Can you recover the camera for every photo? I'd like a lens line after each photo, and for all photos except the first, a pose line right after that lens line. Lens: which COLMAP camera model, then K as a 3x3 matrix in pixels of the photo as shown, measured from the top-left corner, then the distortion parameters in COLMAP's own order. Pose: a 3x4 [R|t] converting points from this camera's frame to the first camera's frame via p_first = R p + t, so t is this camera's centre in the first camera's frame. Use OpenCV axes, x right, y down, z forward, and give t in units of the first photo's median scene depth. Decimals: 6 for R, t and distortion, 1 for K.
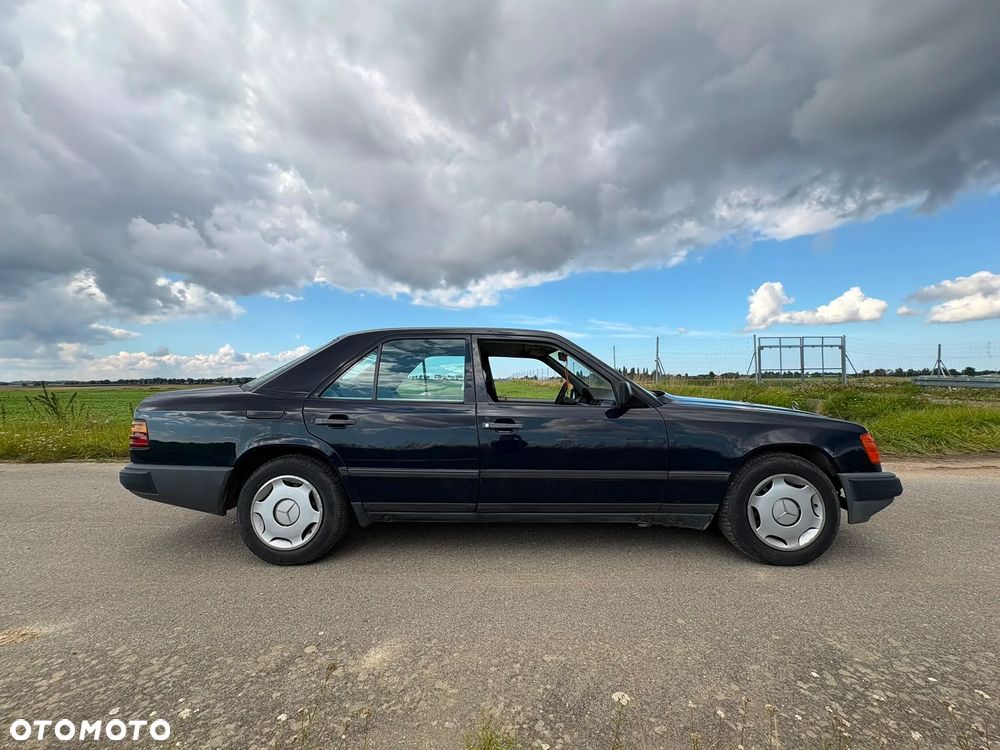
lens RADIAL K [[399.9, 0, 500.0], [0, 399.9, 375.0], [0, 0, 1]] dist [0.001038, -0.000281]
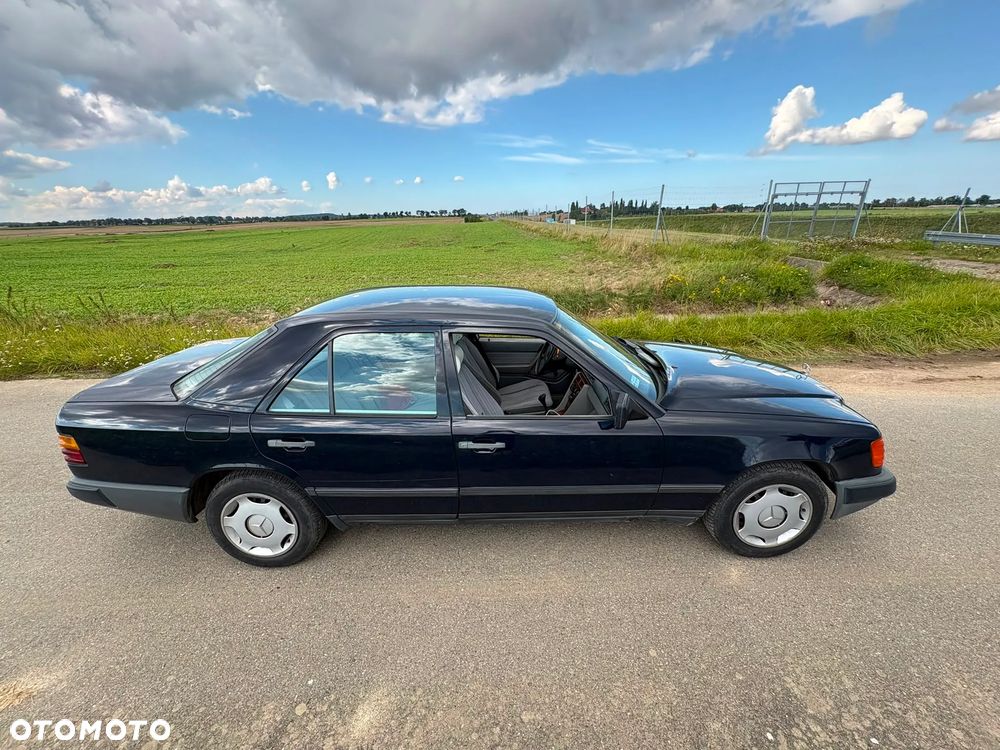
lens RADIAL K [[399.9, 0, 500.0], [0, 399.9, 375.0], [0, 0, 1]] dist [0.001038, -0.000281]
pose [[0.999493, -0.022655, 0.022362, 0.015079], [0.012387, 0.923923, 0.382378, -0.174943], [-0.029324, -0.381908, 0.923735, 0.116696]]
